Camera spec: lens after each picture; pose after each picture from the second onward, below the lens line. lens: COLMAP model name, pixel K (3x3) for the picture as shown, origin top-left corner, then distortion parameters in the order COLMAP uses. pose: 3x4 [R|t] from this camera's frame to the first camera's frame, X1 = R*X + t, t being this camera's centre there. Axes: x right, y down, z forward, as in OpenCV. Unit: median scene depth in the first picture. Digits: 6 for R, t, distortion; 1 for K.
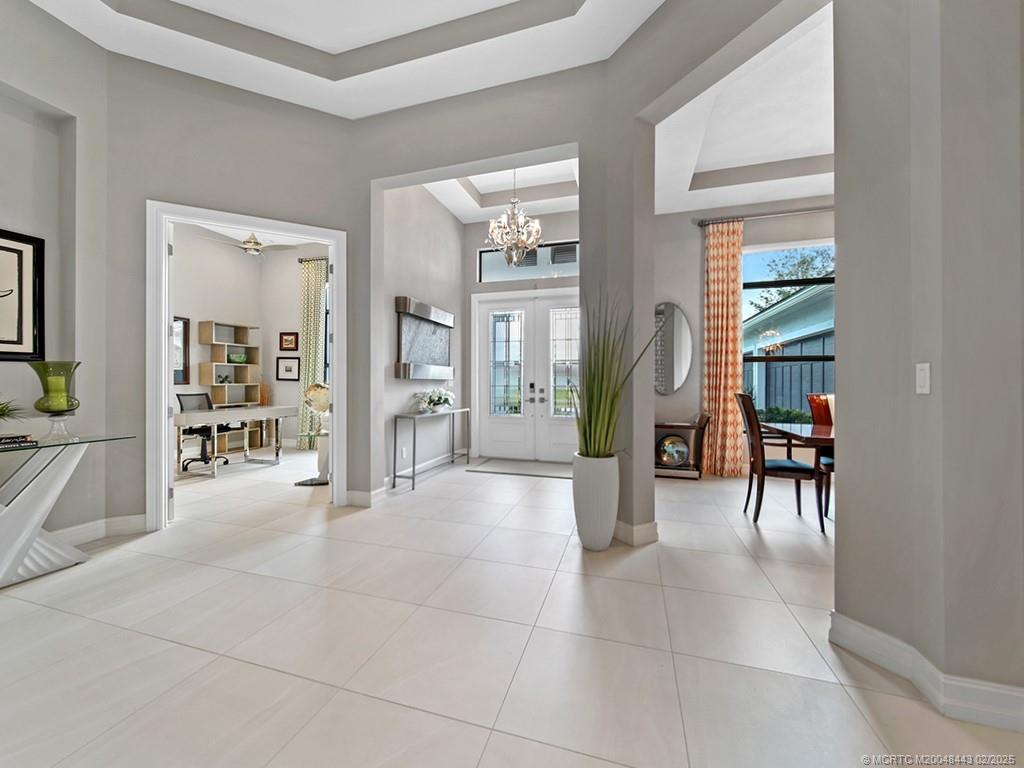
lens RADIAL K [[400.9, 0, 504.5], [0, 400.9, 381.7], [0, 0, 1]] dist [-0.000835, -0.000409]
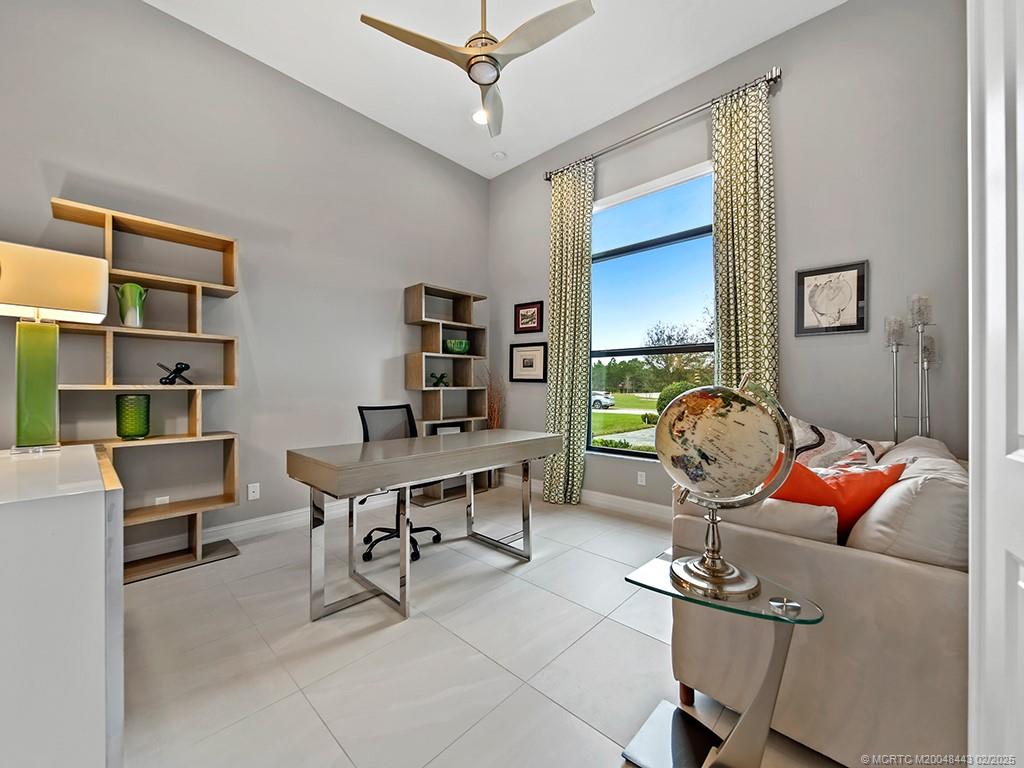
lens RADIAL K [[400.9, 0, 514.5], [0, 400.9, 381.5], [0, 0, 1]] dist [-0.000835, -0.000409]
pose [[0.897554, -0.007178, -0.440845, -0.310093], [0.002927, 0.999942, -0.010323, 0.002966], [0.440894, 0.007975, 0.897524, 0.477804]]
